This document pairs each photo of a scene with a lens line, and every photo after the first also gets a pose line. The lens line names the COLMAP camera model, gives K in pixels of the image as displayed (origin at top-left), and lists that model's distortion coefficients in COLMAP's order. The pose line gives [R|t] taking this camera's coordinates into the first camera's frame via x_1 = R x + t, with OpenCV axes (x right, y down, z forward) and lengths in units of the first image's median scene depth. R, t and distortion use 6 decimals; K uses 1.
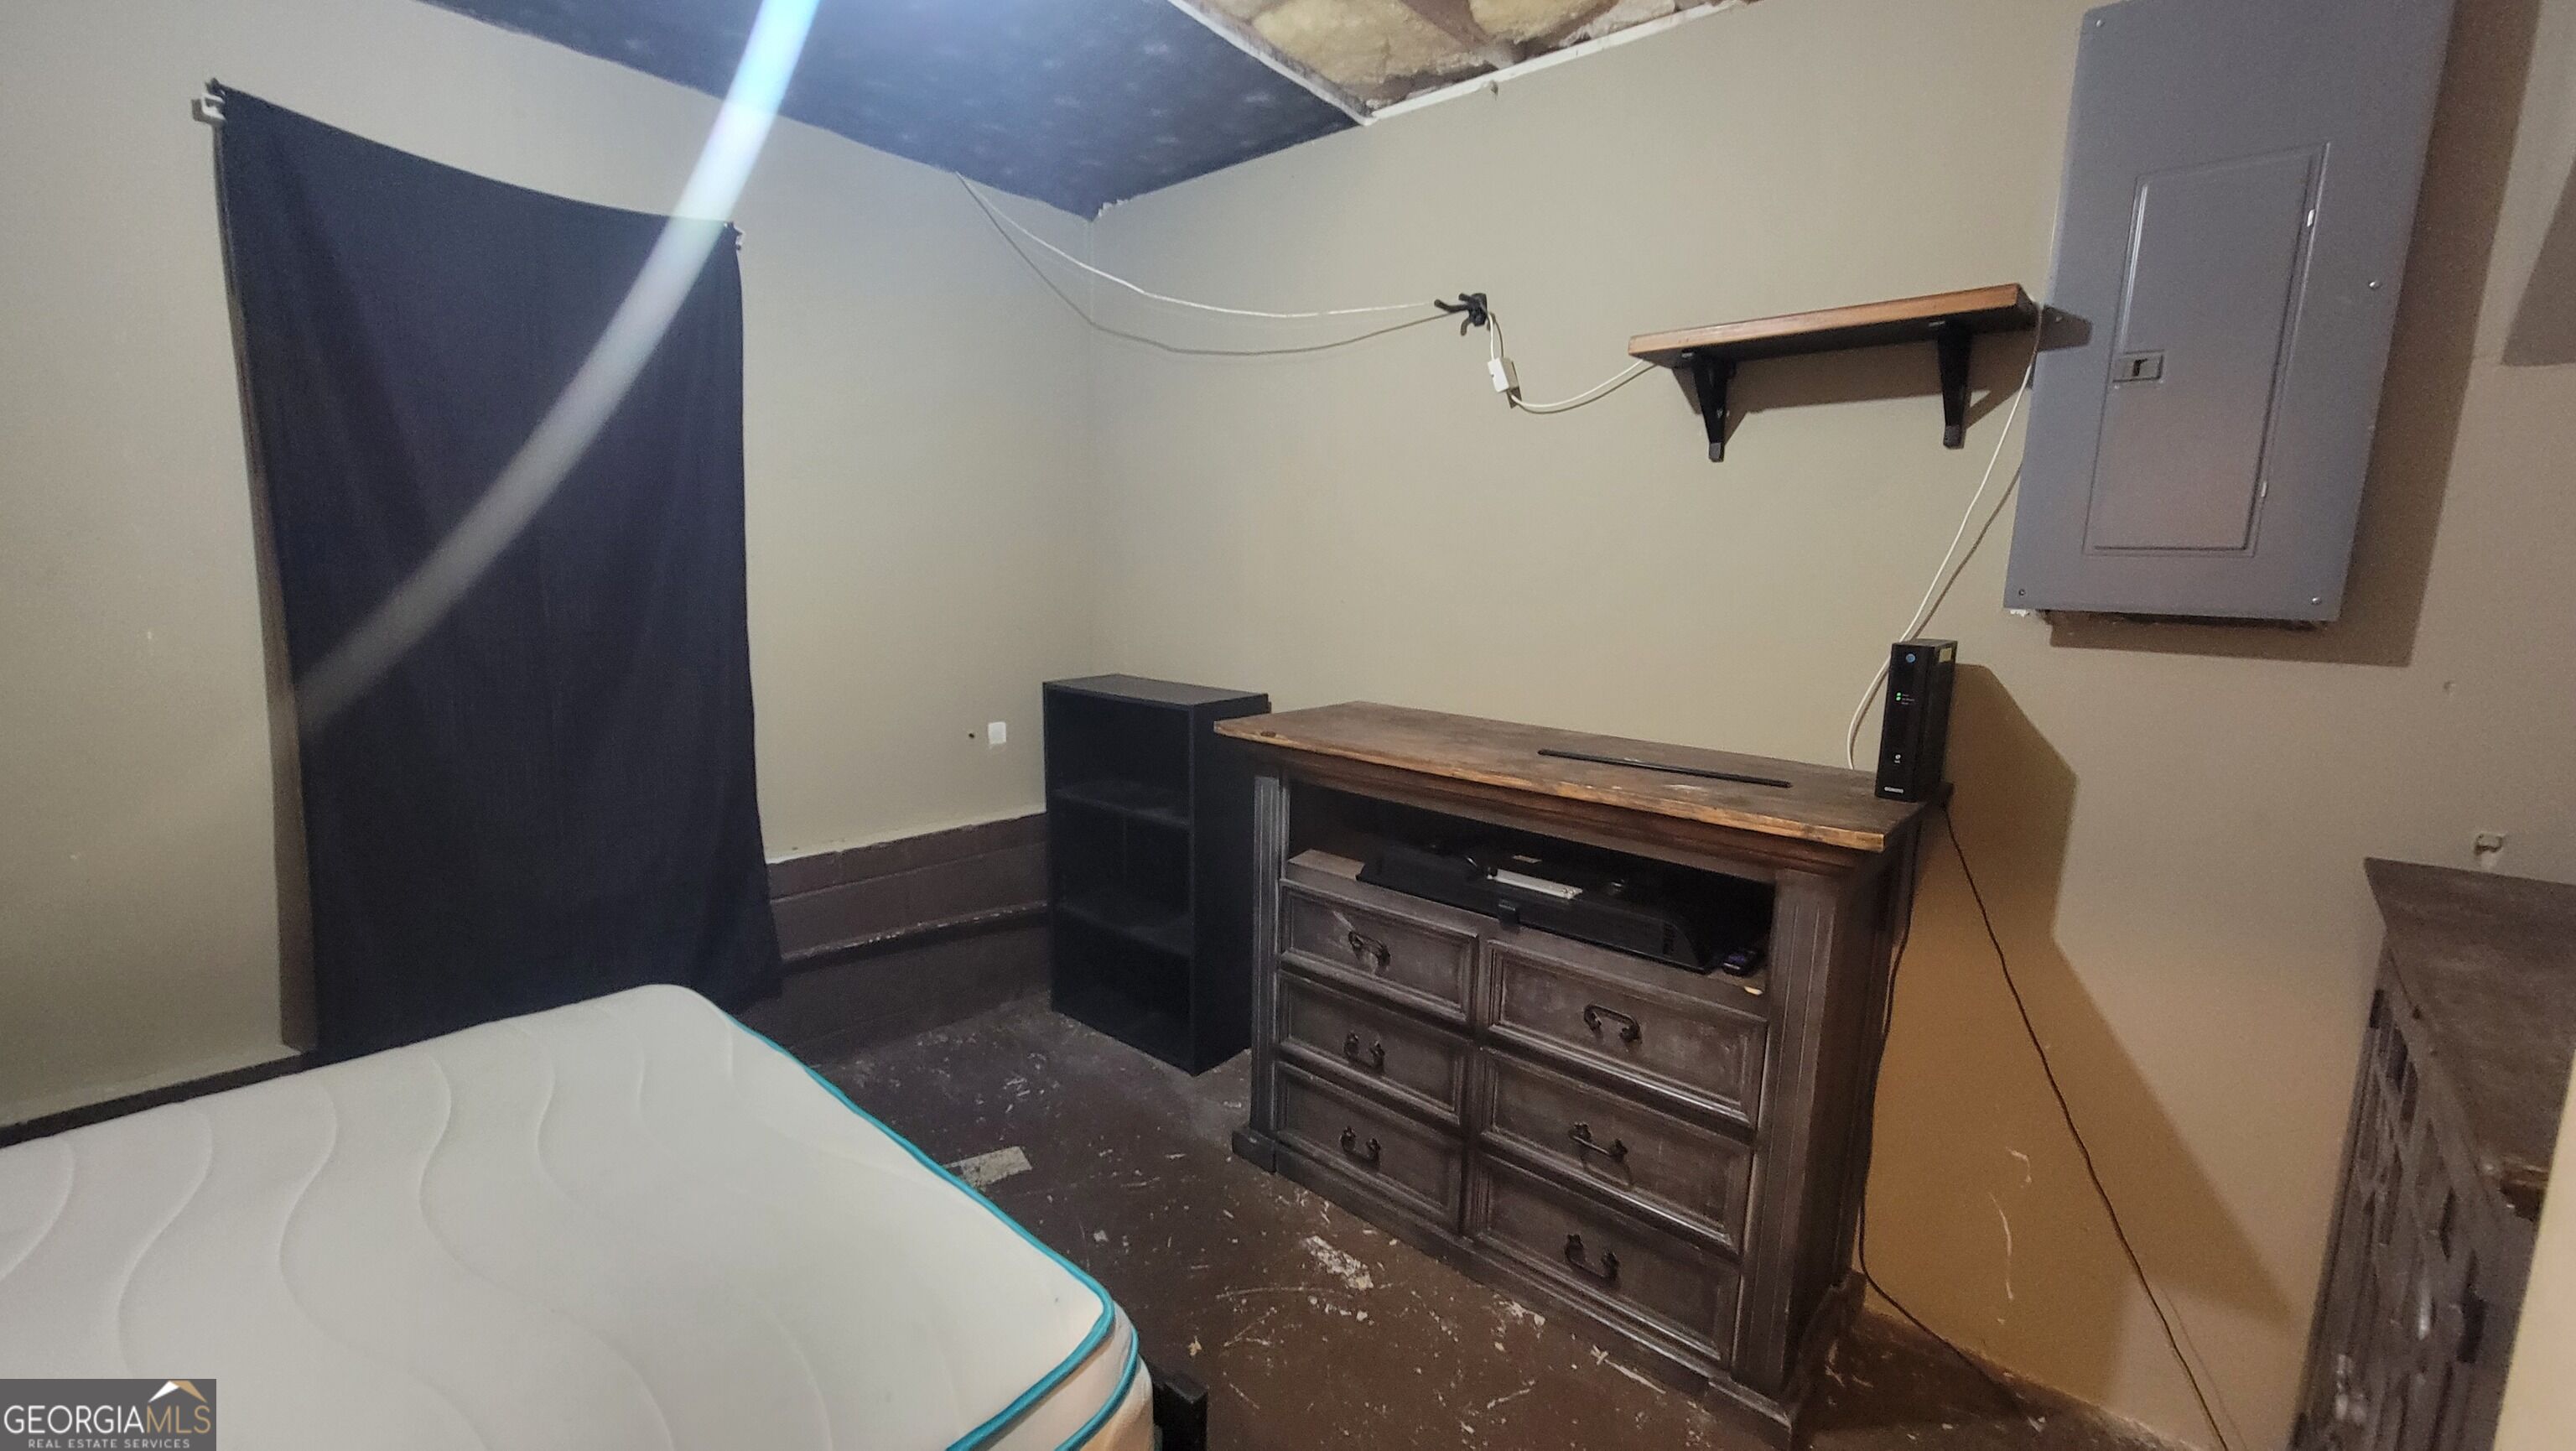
lens RADIAL K [[1045.4, 0, 1294.1], [0, 1045.4, 728.0], [0, 0, 1]] dist [-0.012072, 0.002922]
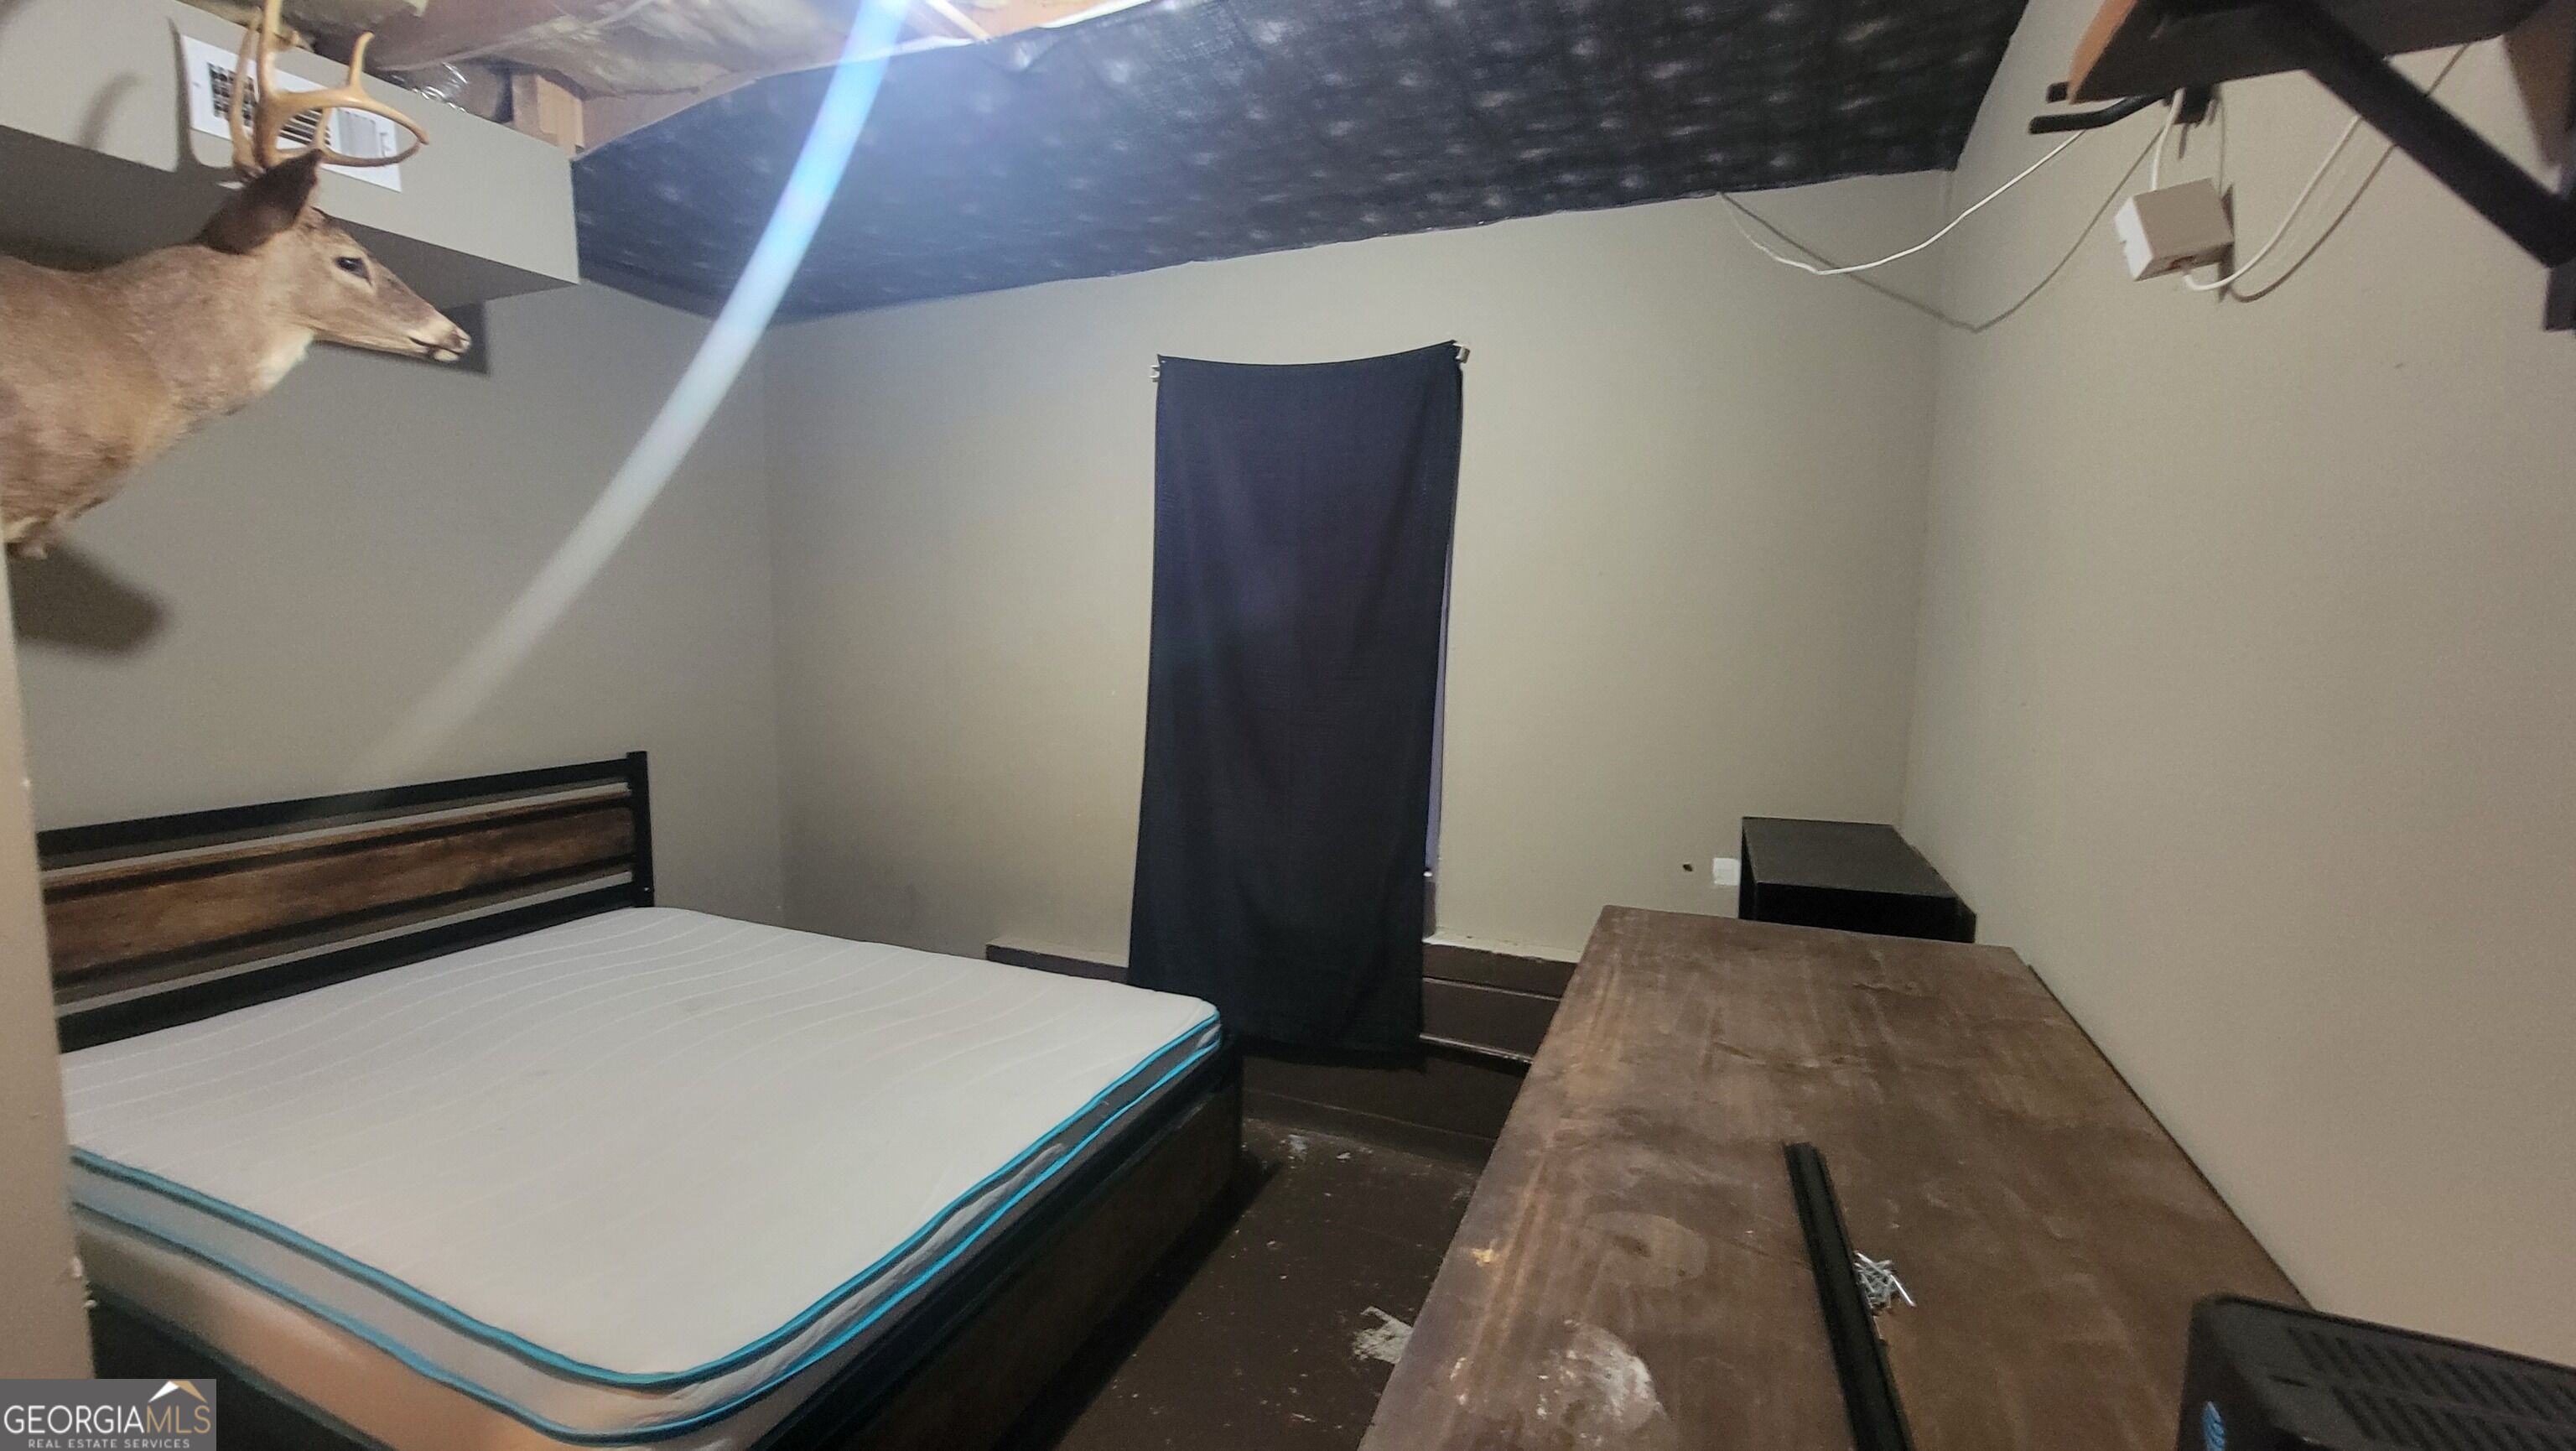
lens RADIAL K [[1045.4, 0, 1294.1], [0, 1045.4, 728.0], [0, 0, 1]] dist [-0.012072, 0.002922]
pose [[0.309596, 0.076841, -0.947758, 0.408443], [-0.158601, 0.986940, 0.028209, -0.084619], [0.937548, 0.141582, 0.317740, 0.499886]]
